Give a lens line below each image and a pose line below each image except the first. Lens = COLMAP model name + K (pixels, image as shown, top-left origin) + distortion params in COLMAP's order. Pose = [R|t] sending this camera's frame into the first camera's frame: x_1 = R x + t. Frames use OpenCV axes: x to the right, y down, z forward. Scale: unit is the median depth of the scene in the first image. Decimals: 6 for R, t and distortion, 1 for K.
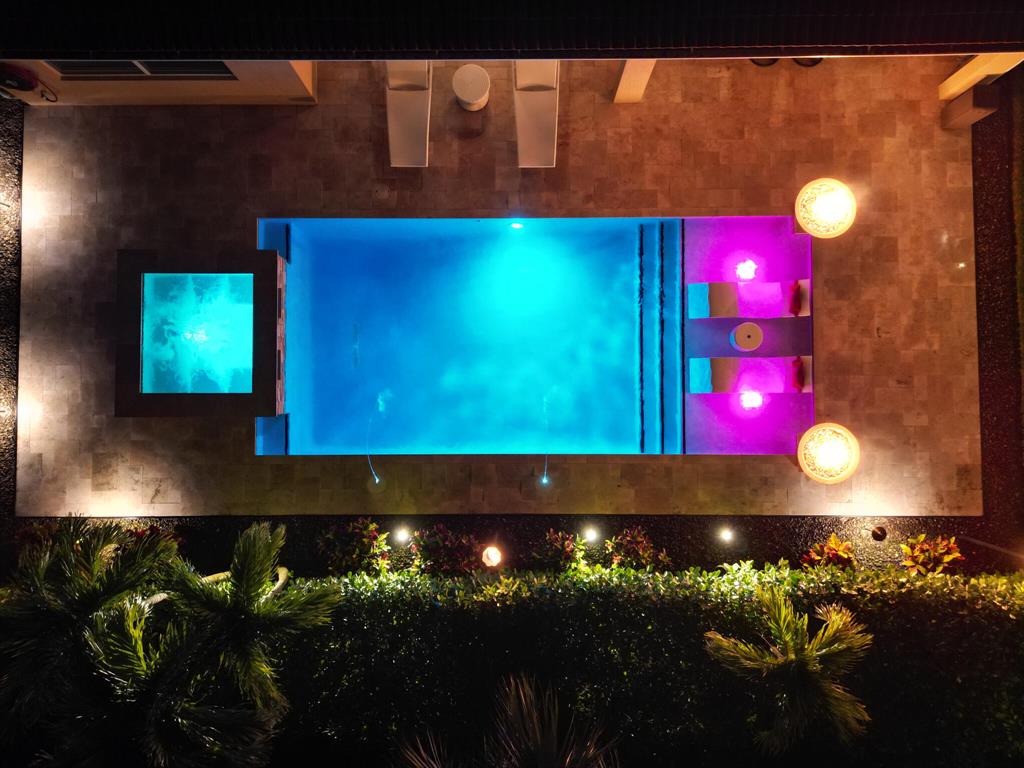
lens RADIAL K [[718.4, 0, 512.0], [0, 718.4, 384.0], [0, 0, 1]] dist [0.070785, -0.065959]
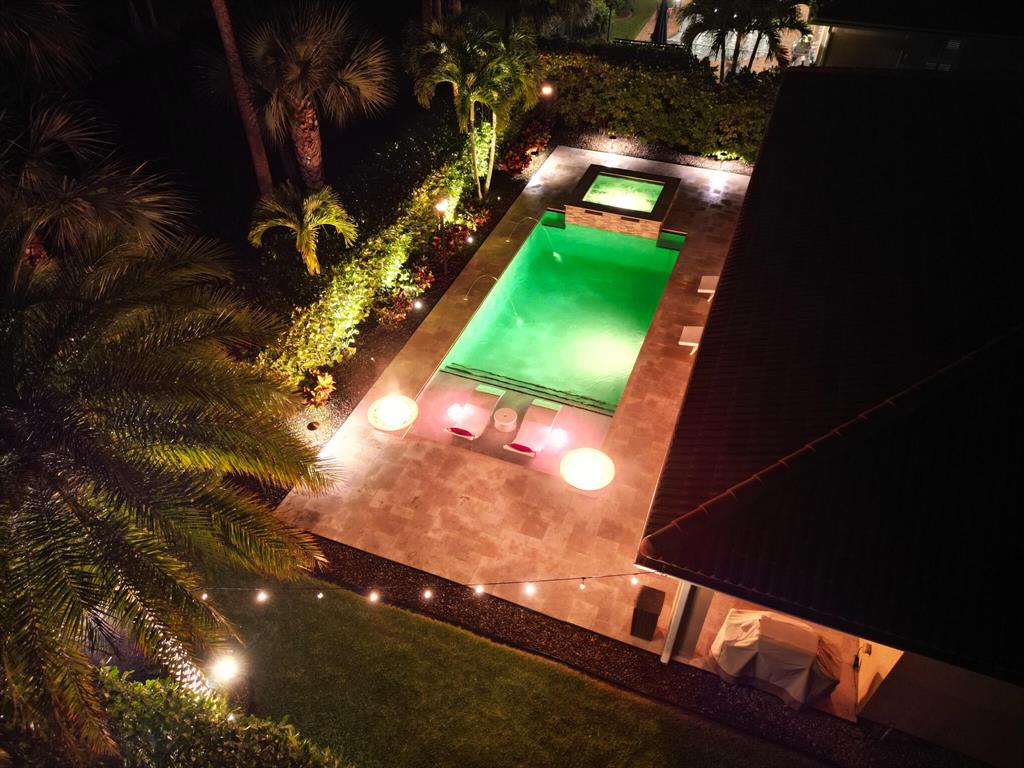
lens RADIAL K [[718.4, 0, 512.0], [0, 718.4, 384.0], [0, 0, 1]] dist [0.070785, -0.065959]
pose [[-0.363284, 0.640449, -0.676646, 1.096002], [-0.931334, -0.229873, 0.282447, -0.400267], [0.025350, 0.732792, 0.679981, 0.146460]]
